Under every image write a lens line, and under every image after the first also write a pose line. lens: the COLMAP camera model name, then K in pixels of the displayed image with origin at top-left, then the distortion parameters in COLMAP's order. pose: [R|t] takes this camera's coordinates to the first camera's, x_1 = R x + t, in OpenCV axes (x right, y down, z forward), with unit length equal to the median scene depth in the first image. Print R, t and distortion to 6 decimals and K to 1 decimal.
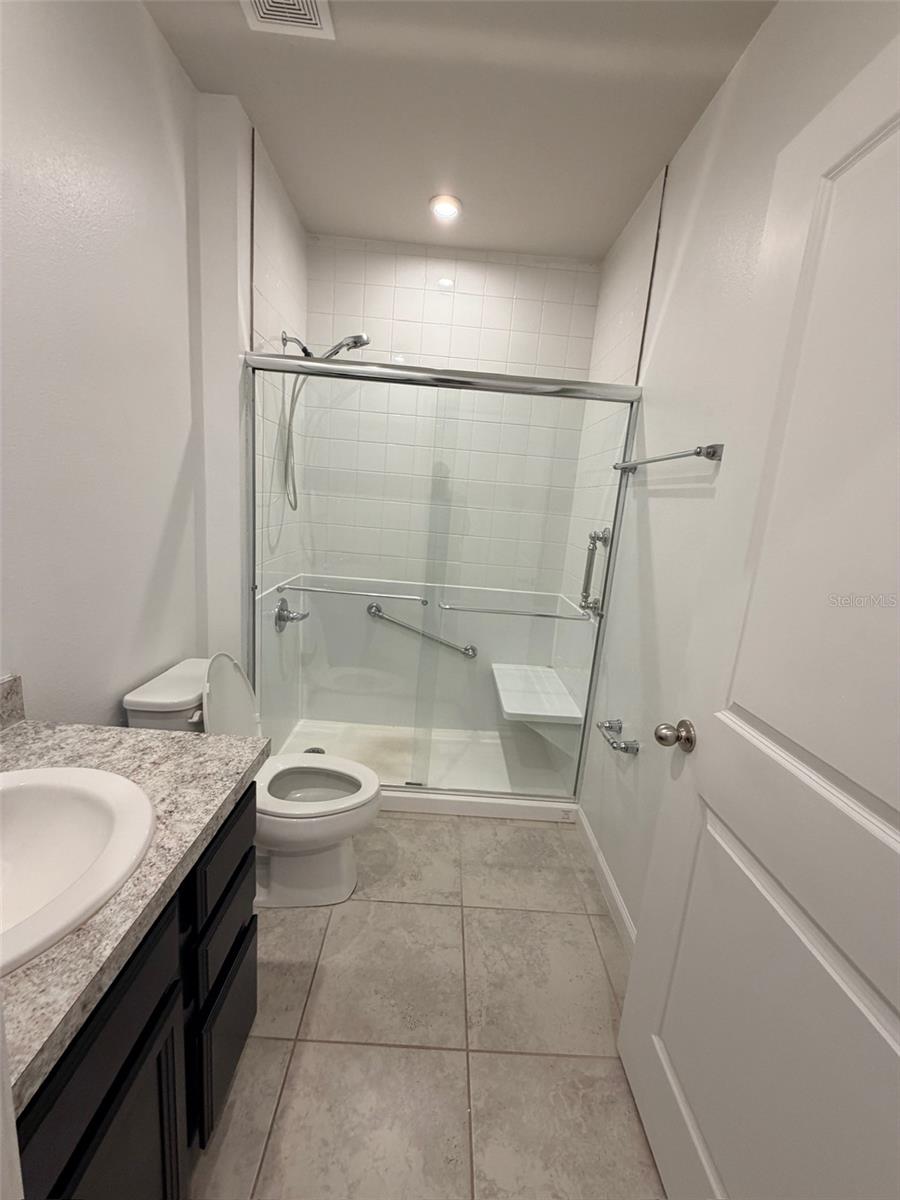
lens RADIAL K [[478.6, 0, 451.3], [0, 478.6, 600.1], [0, 0, 1]] dist [-0.000310, 0.000434]
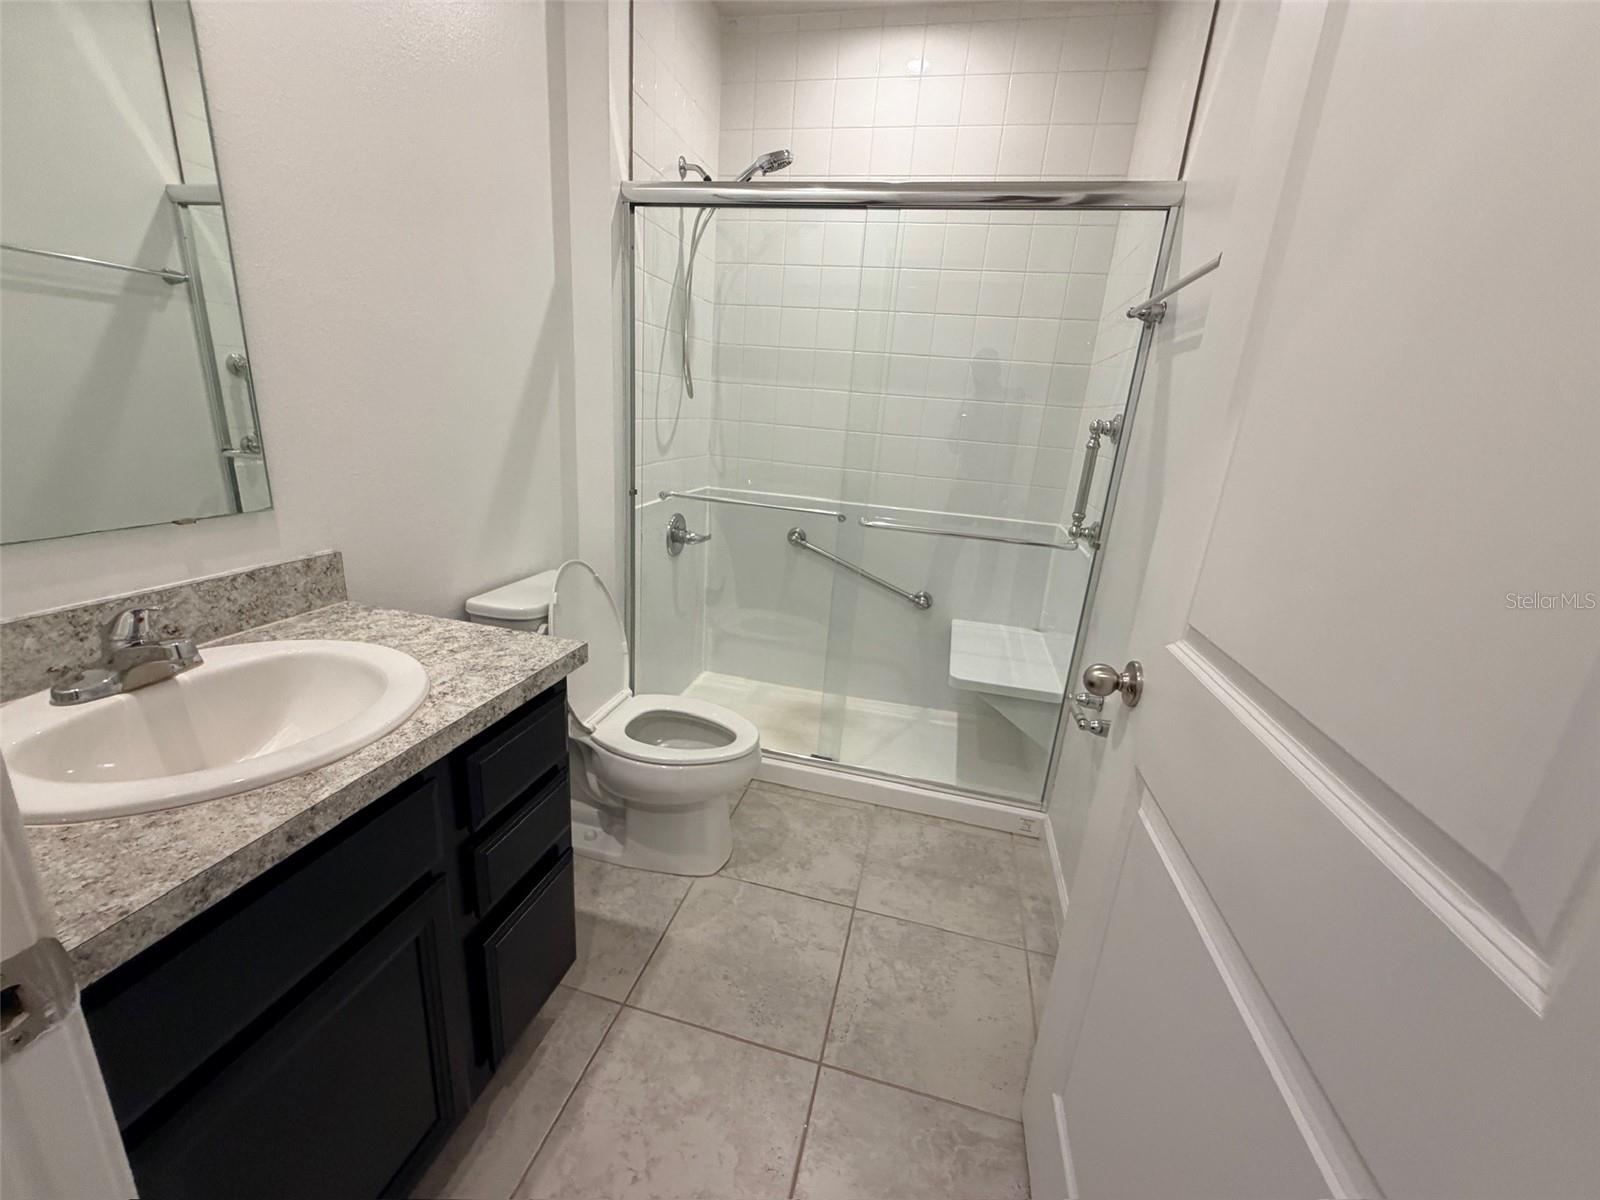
lens RADIAL K [[638.1, 0, 802.8], [0, 638.1, 609.6], [0, 0, 1]] dist [-0.000310, 0.000434]
pose [[0.968272, 0.063598, -0.241669, 0.169178], [-0.044685, 0.995551, 0.082956, 0.084286], [0.245869, -0.069525, 0.966806, 0.019461]]
